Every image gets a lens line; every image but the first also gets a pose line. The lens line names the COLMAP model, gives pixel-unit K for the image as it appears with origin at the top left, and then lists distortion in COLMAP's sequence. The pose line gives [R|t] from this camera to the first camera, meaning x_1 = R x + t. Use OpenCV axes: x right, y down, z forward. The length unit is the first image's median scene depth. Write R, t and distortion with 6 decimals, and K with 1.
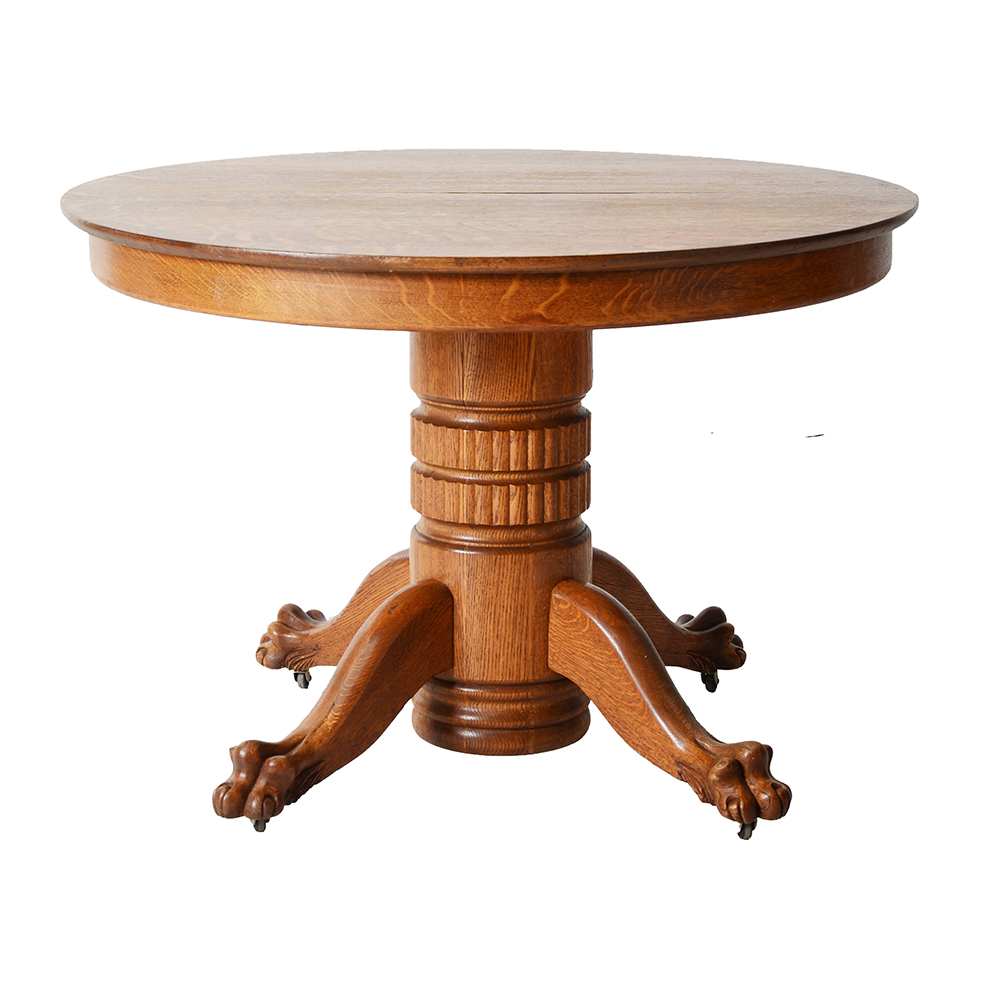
lens RADIAL K [[2613.9, 0, 480.8], [0, 2613.9, 490.5], [0, 0, 1]] dist [0.458728, 0.000000]
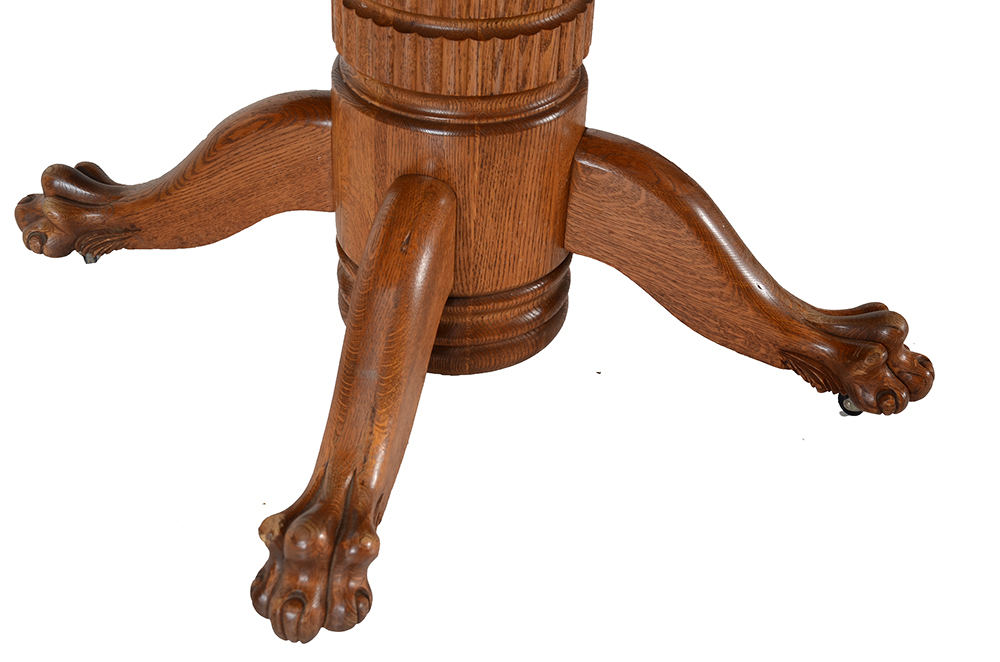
lens RADIAL K [[1482.2, 0, 495.0], [0, 1482.2, 333.3], [0, 0, 1]] dist [0.181290, 0.000000]
pose [[0.859355, -0.275616, 0.430749, -0.185351], [0.078989, 0.903760, 0.420688, -0.093701], [-0.505242, -0.327496, 0.798422, 0.672201]]
